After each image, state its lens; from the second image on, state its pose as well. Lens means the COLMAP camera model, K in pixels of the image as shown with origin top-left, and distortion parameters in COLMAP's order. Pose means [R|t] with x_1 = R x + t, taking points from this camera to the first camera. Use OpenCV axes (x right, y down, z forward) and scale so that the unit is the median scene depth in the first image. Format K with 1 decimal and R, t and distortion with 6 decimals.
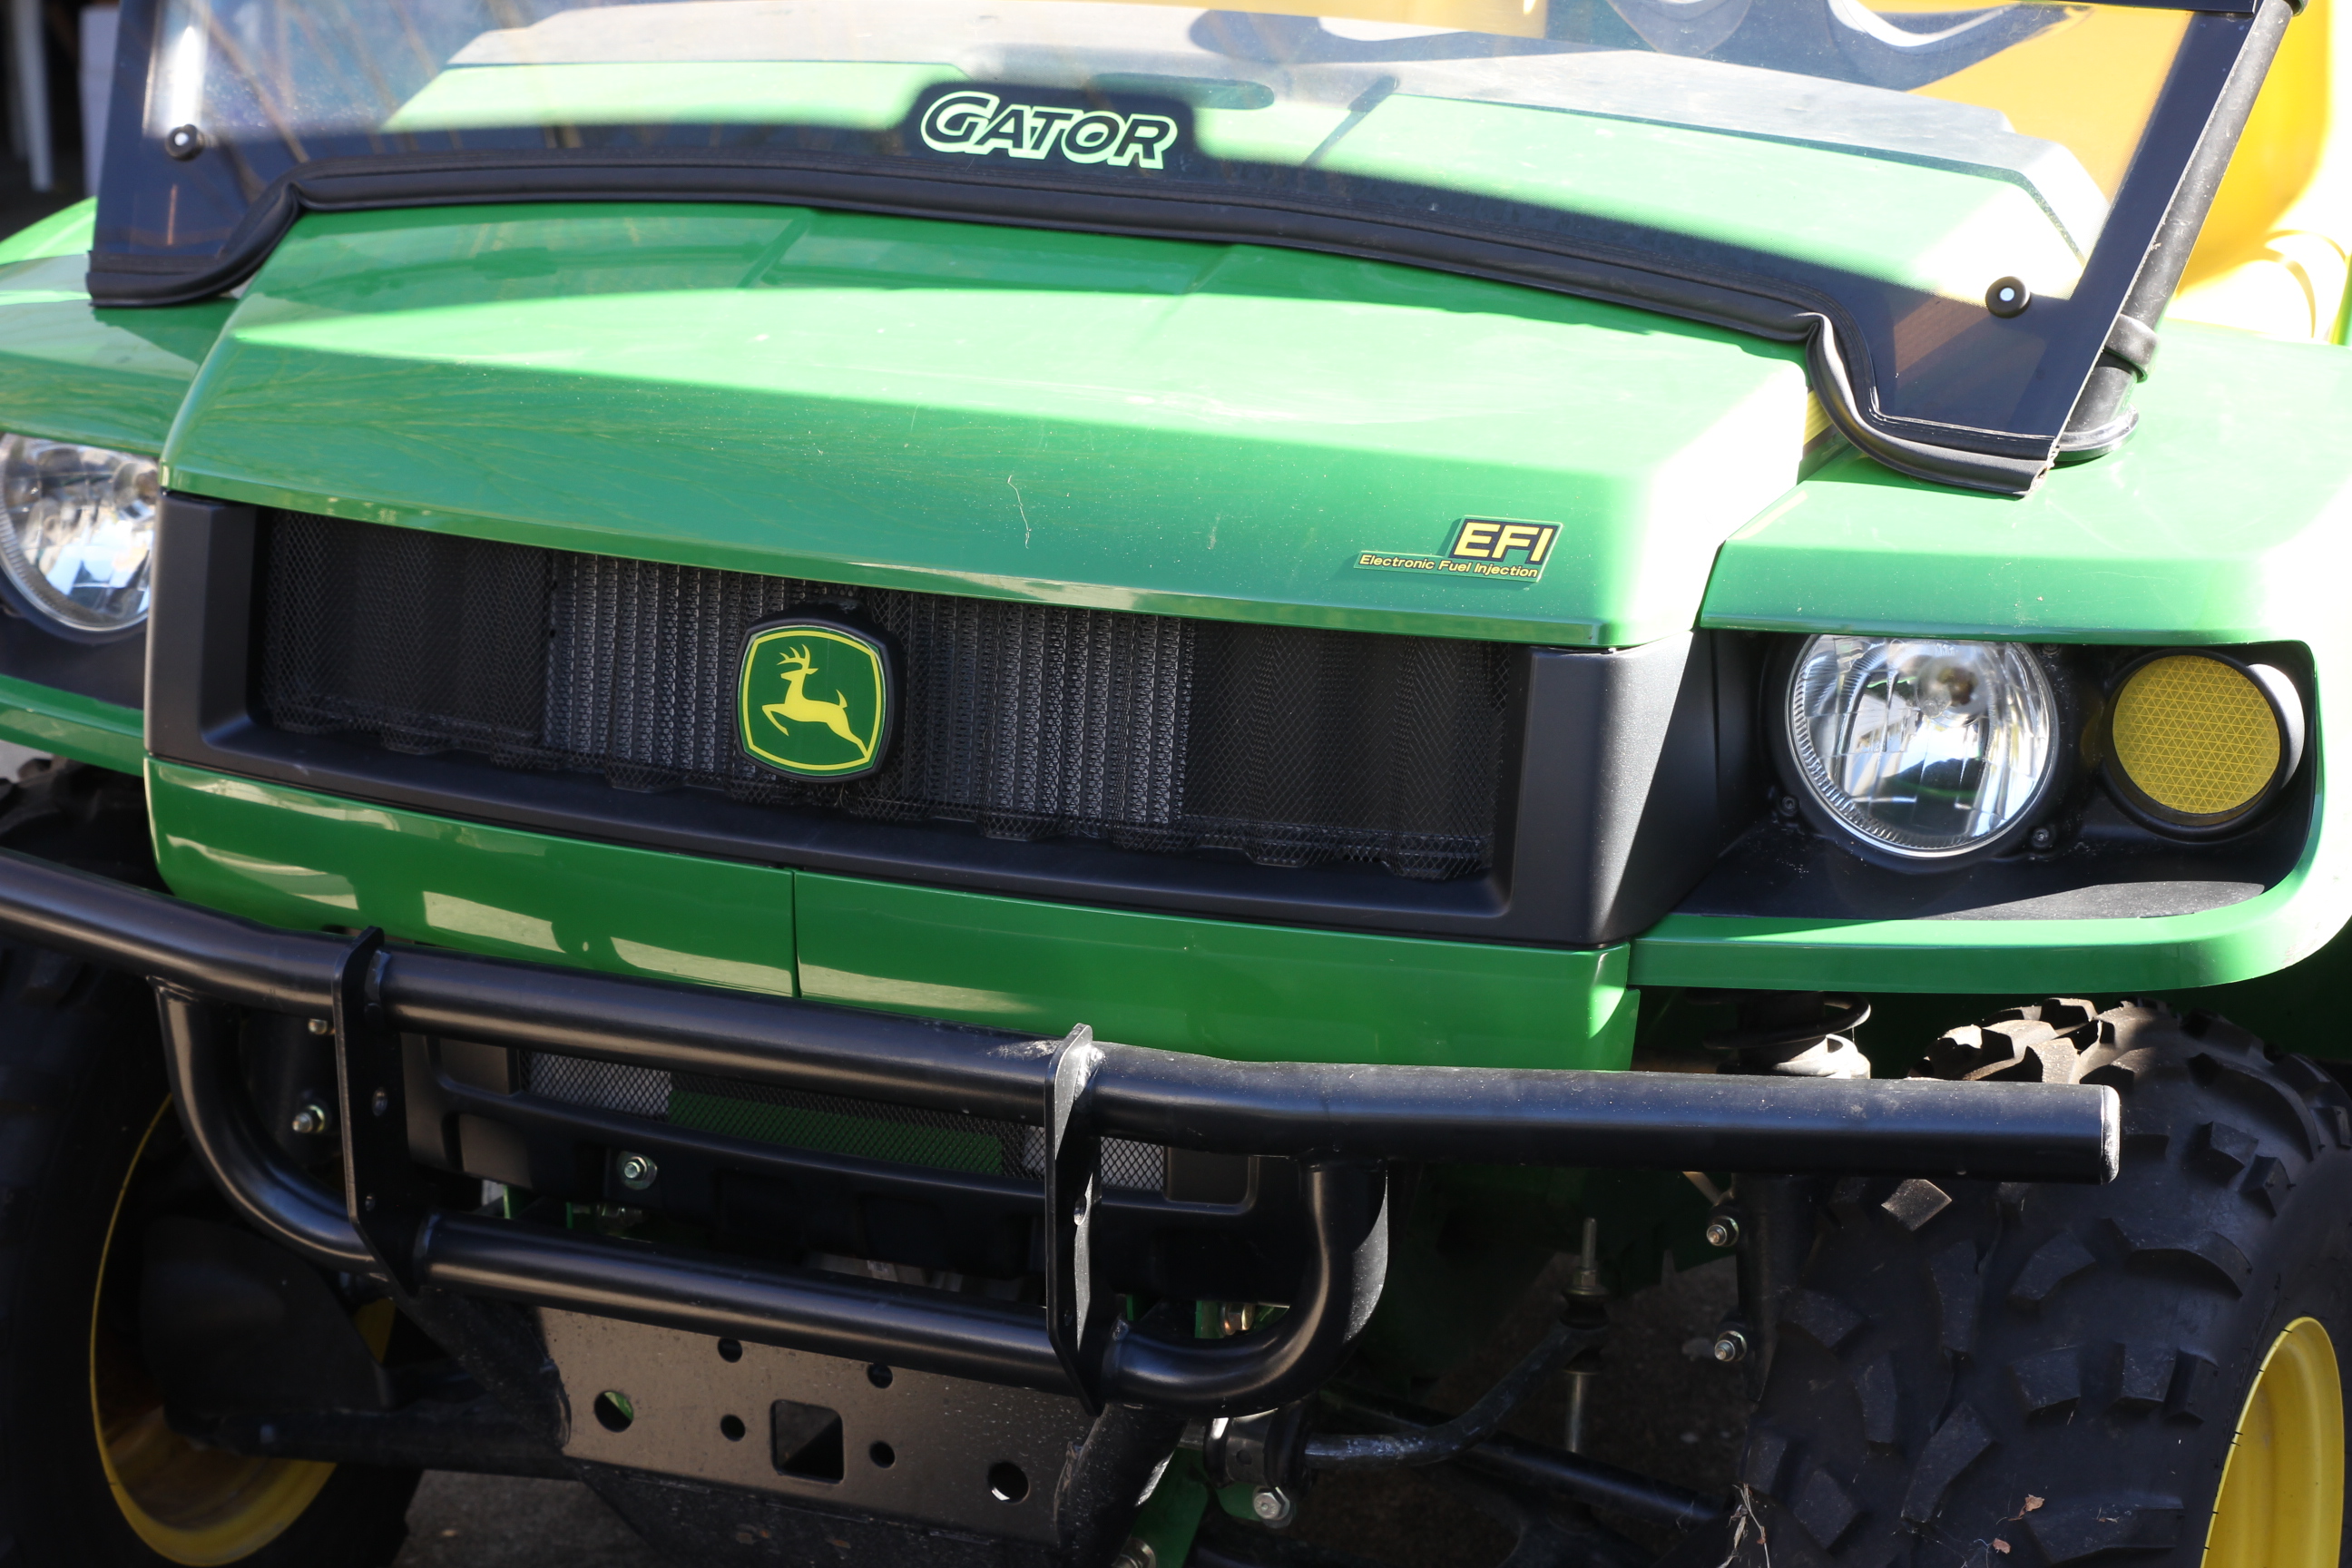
lens RADIAL K [[5239.6, 0, 1176.0], [0, 5239.6, 784.1], [0, 0, 1]] dist [-0.121231, 0.000000]
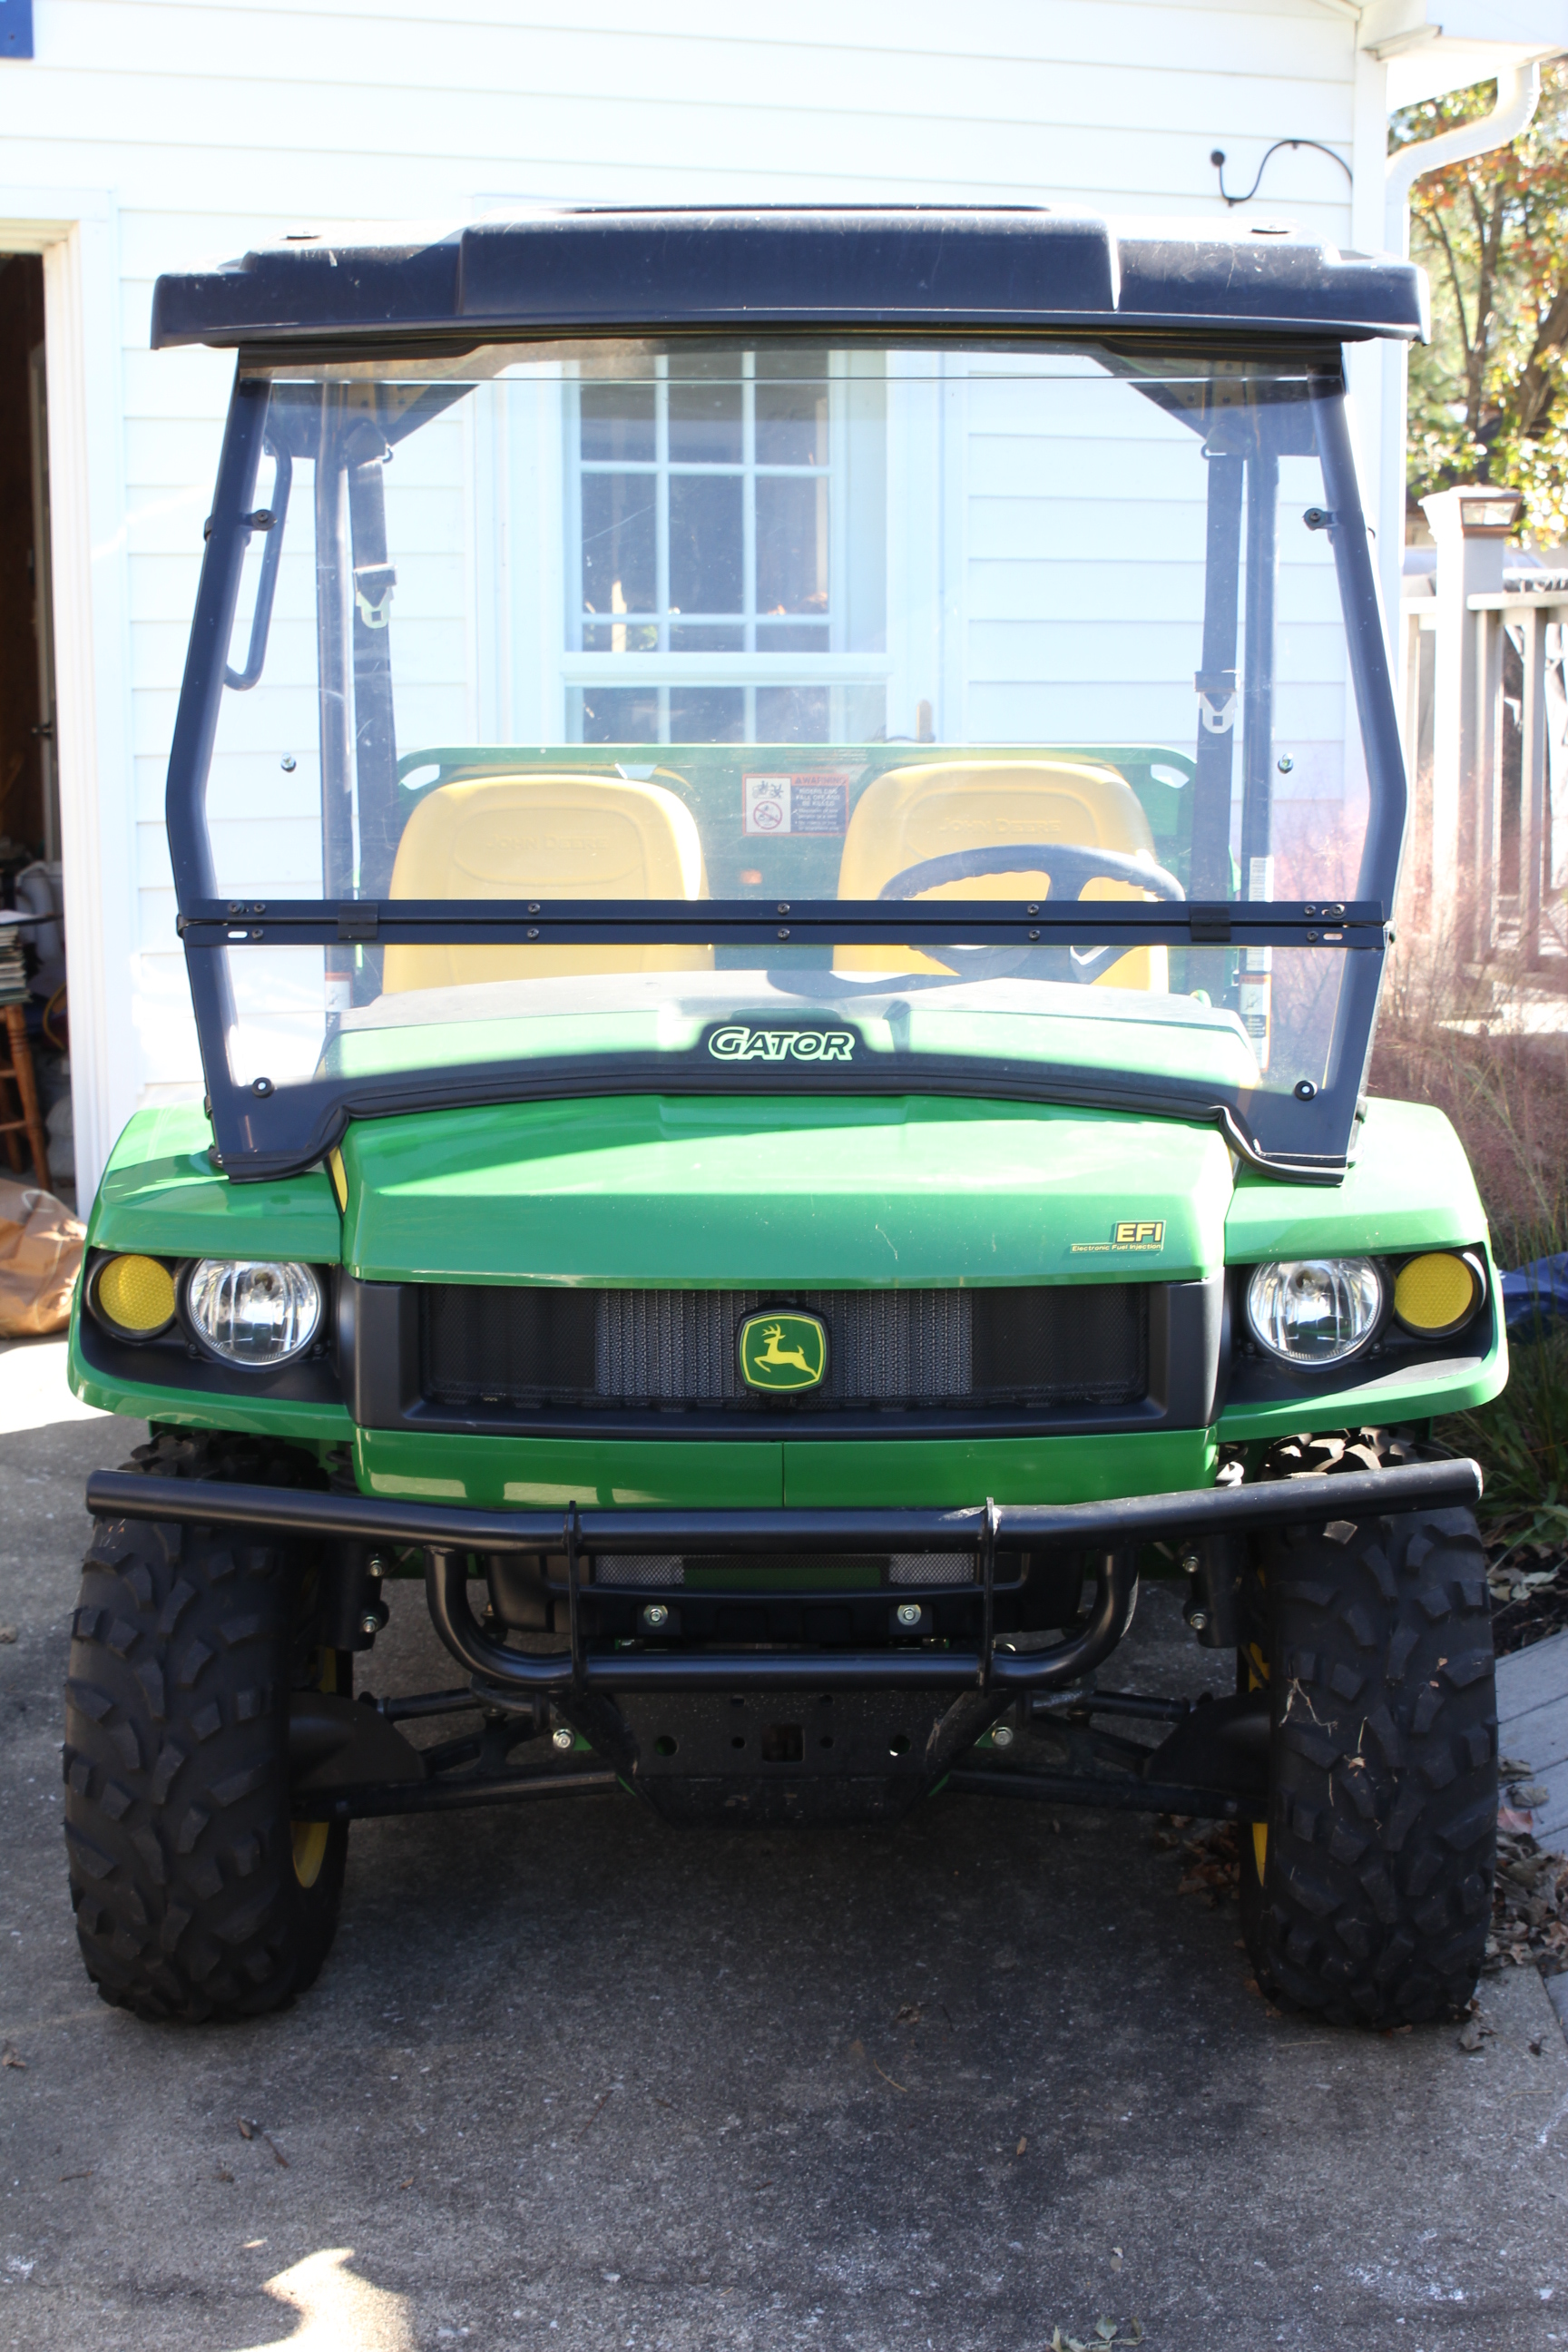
lens RADIAL K [[3376.1, 0, 783.8], [0, 3376.1, 1173.6], [0, 0, 1]] dist [-0.210961, 0.000000]
pose [[0.921010, -0.093454, 0.378163, -0.529867], [0.114809, 0.992796, -0.034271, -0.038517], [-0.372236, 0.074980, 0.925105, -0.144936]]
